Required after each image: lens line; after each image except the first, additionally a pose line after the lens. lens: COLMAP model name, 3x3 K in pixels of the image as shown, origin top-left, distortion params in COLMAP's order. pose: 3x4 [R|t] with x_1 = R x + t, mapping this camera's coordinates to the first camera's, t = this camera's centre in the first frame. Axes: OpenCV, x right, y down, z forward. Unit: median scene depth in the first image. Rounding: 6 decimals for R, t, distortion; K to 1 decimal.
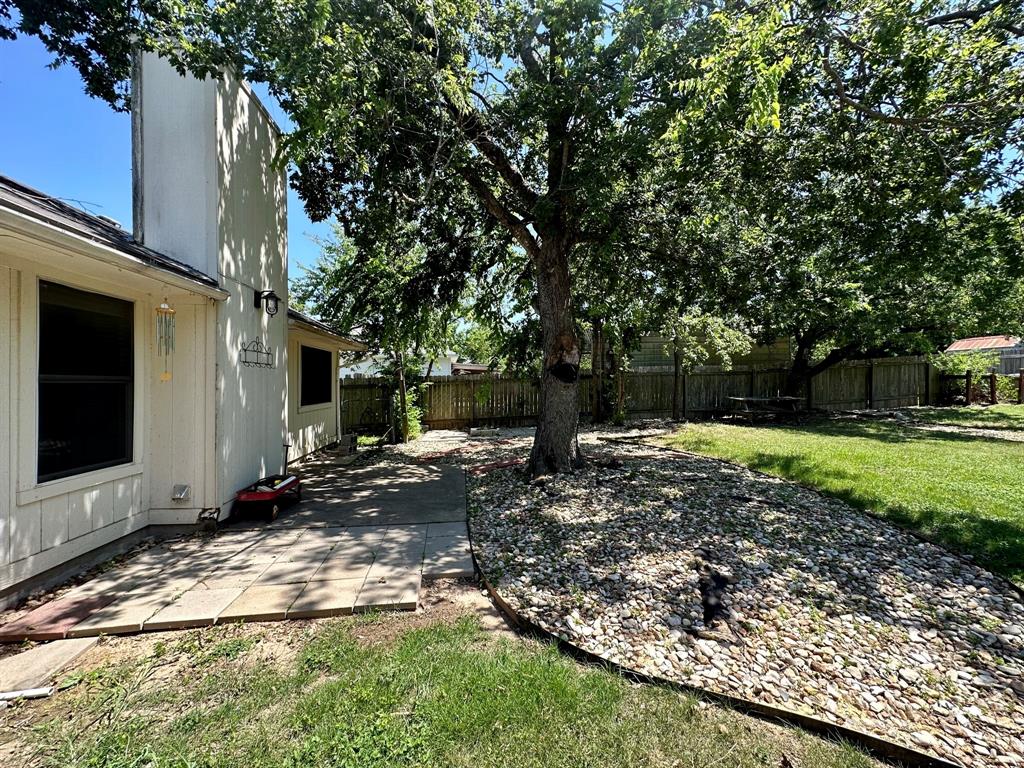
lens RADIAL K [[407.5, 0, 511.4], [0, 407.5, 384.5], [0, 0, 1]] dist [-0.001337, 0.000248]
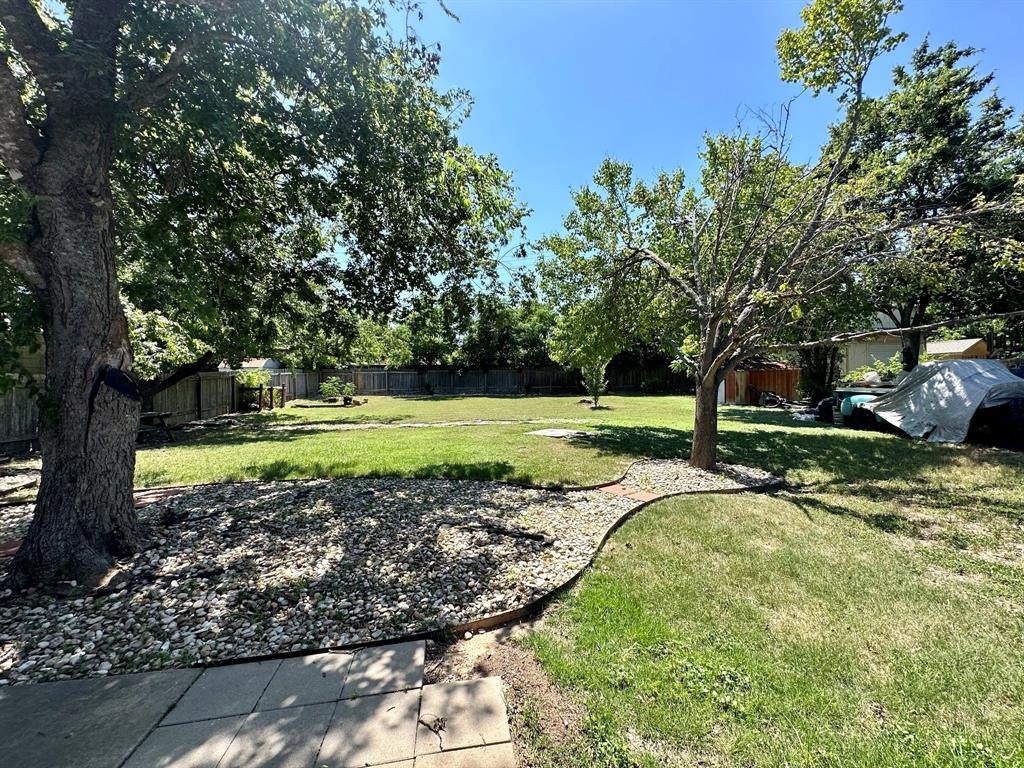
lens RADIAL K [[407.5, 0, 511.4], [0, 407.5, 384.5], [0, 0, 1]] dist [-0.001337, 0.000248]
pose [[-0.005483, 0.007171, 0.999959, -0.694801], [0.023095, 0.999708, -0.007043, -0.017036], [-0.999718, 0.023055, -0.005647, 0.658210]]
